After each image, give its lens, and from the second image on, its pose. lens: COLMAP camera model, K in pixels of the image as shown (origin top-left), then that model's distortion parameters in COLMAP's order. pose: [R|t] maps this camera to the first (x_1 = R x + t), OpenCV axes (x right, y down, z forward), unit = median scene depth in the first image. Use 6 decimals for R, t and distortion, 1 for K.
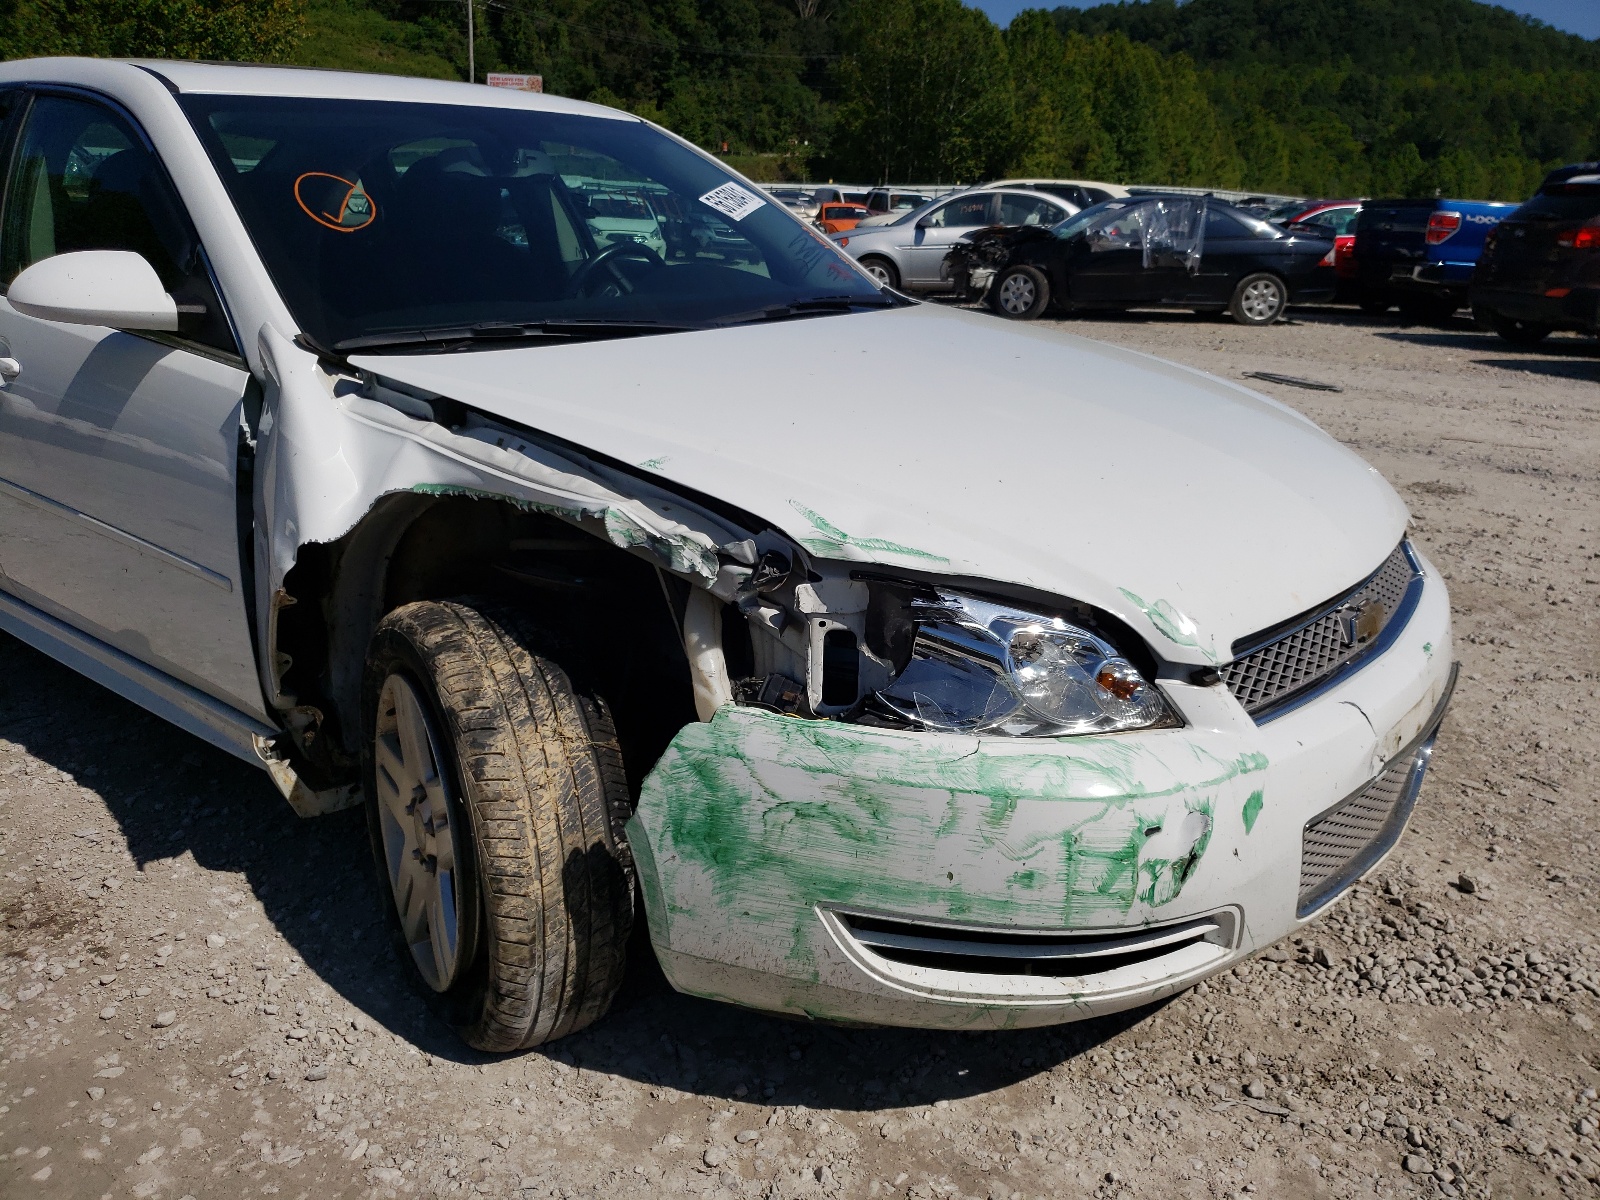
lens RADIAL K [[1206.0, 0, 806.1], [0, 1206.0, 574.7], [0, 0, 1]] dist [-0.022972, 0.064793]
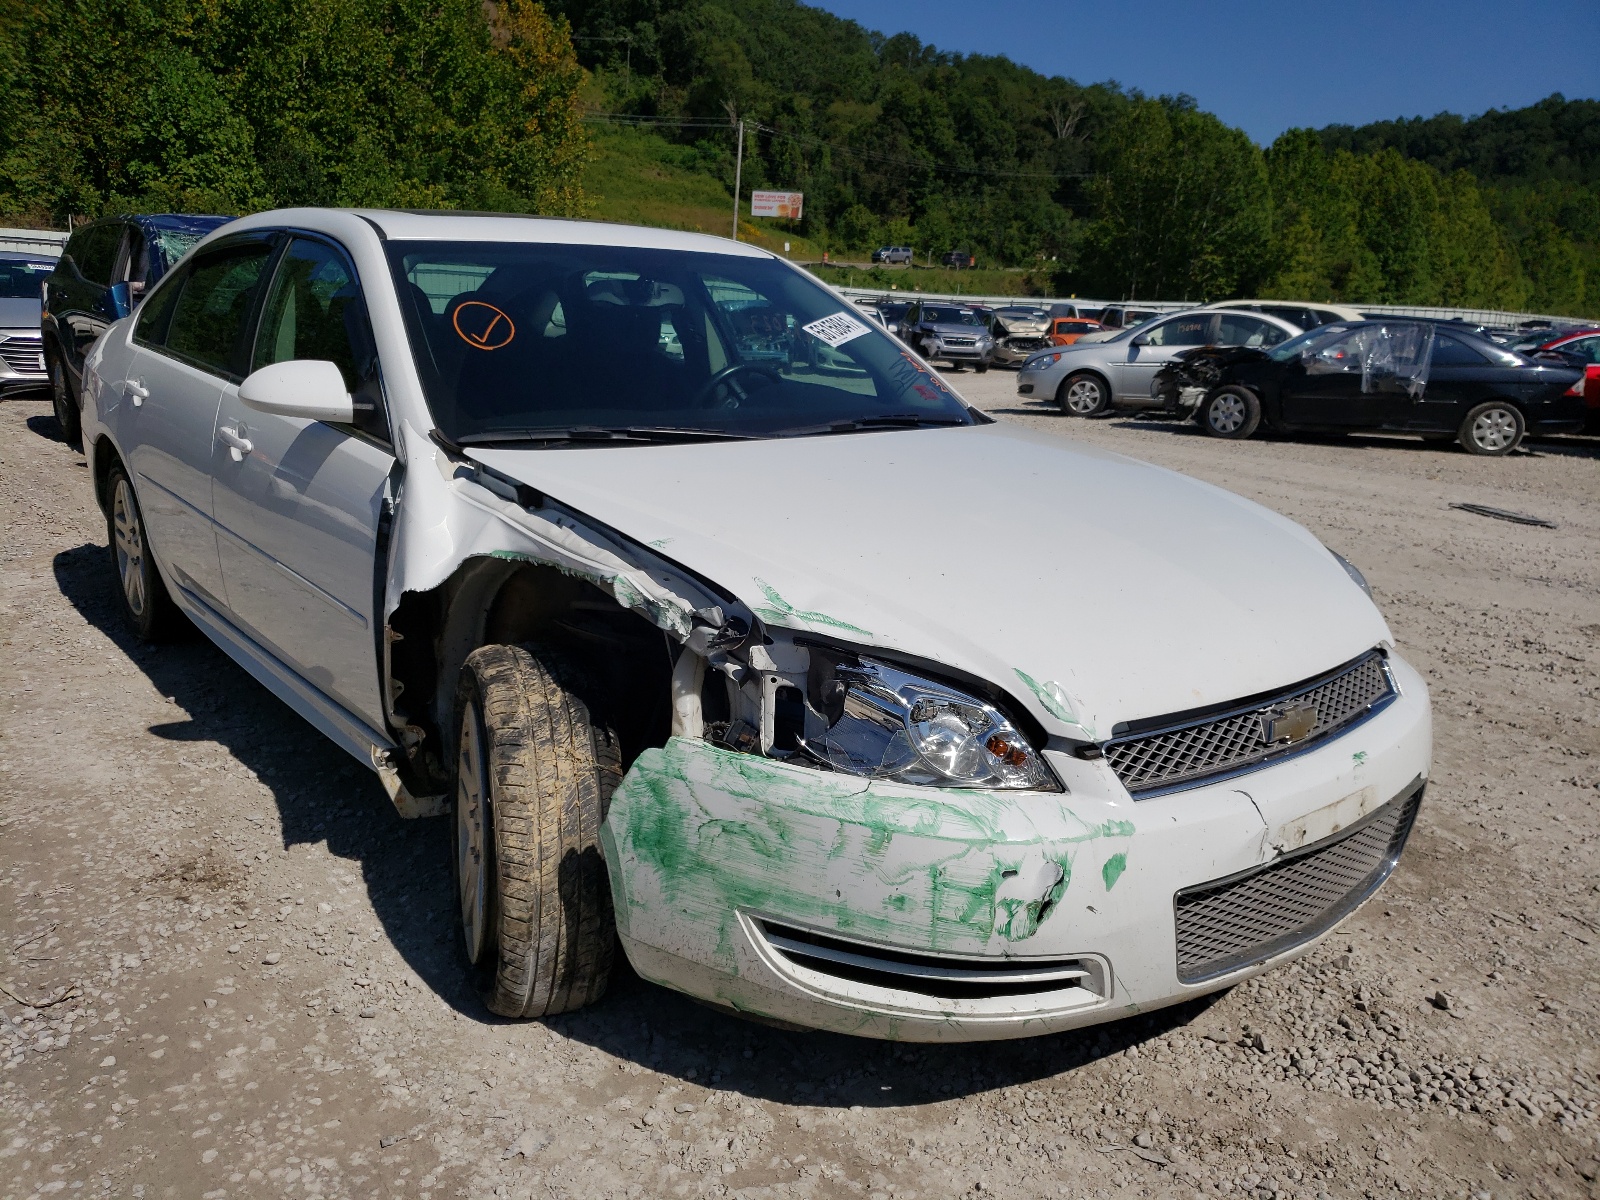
lens RADIAL K [[1206.0, 0, 806.1], [0, 1206.0, 574.7], [0, 0, 1]] dist [-0.022972, 0.064793]
pose [[0.979870, 0.062275, -0.189673, 0.229020], [-0.078250, 0.993883, -0.077929, 0.022529], [0.183660, 0.091203, 0.978750, -0.167006]]
